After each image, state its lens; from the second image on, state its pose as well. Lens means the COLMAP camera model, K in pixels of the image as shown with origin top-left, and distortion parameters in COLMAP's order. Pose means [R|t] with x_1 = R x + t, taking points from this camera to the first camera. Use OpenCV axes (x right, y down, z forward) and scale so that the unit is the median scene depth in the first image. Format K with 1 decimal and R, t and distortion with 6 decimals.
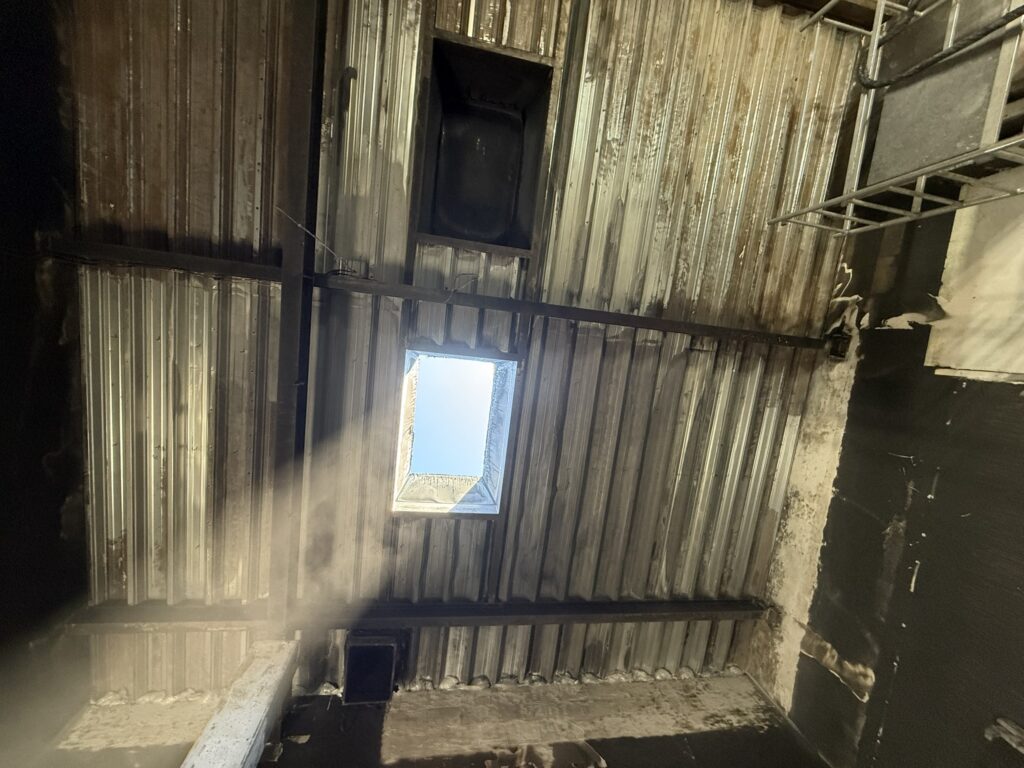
lens RADIAL K [[406.9, 0, 513.7], [0, 406.9, 383.1], [0, 0, 1]] dist [-0.001444, -0.000686]
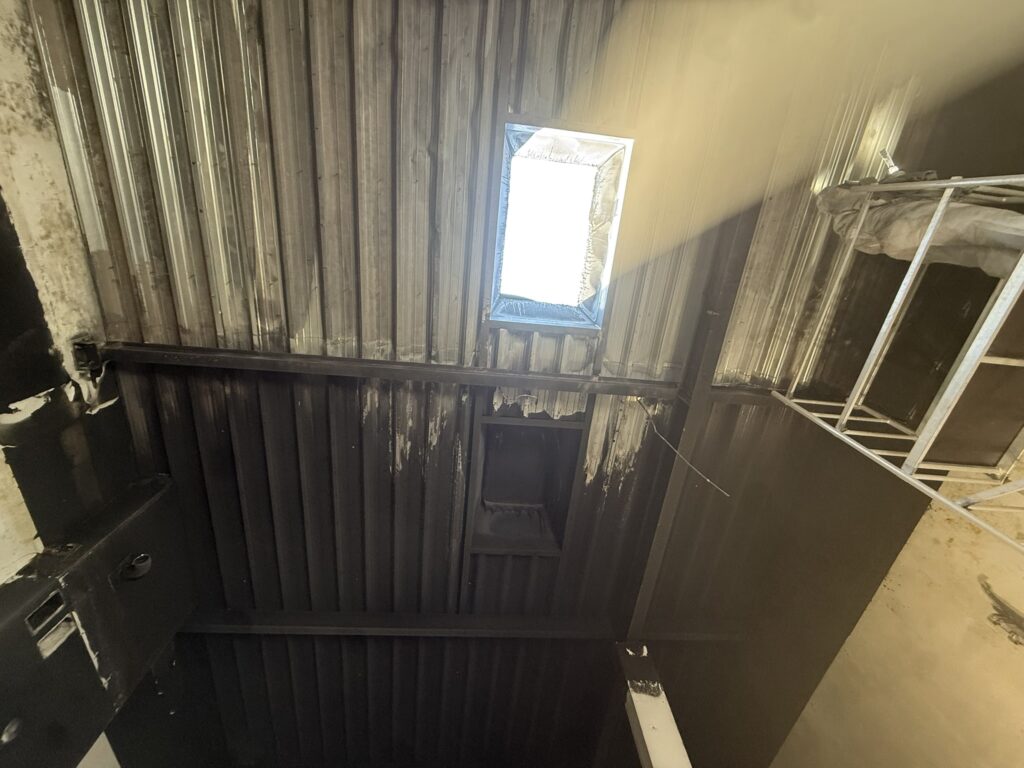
lens RADIAL K [[406.9, 0, 508.9], [0, 406.9, 384.8], [0, 0, 1]] dist [-0.001444, -0.000686]
pose [[-0.973685, 0.103165, -0.203212, 0.171083], [0.009651, -0.872210, -0.489036, 0.274788], [-0.227695, -0.478128, 0.848262, 0.111772]]
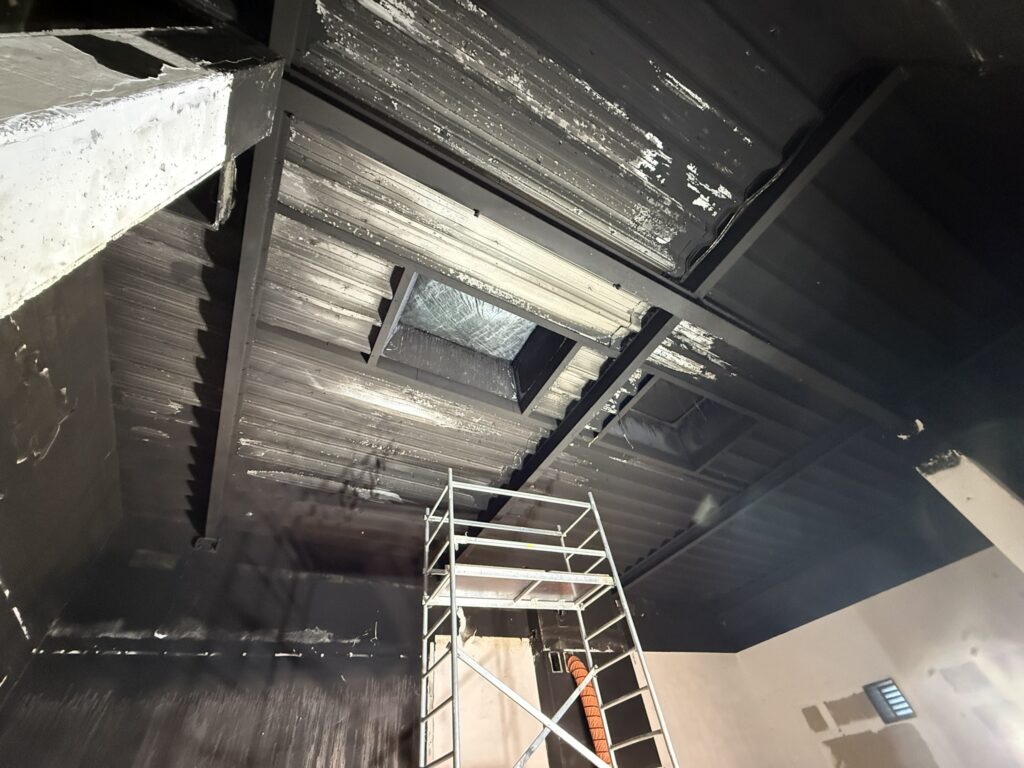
lens RADIAL K [[406.9, 0, 508.8], [0, 406.9, 385.0], [0, 0, 1]] dist [-0.001444, -0.000686]
pose [[-0.346831, 0.825839, 0.444632, -0.520158], [-0.889306, -0.138900, -0.435709, 0.462826], [-0.298066, -0.546531, 0.782598, 0.190018]]
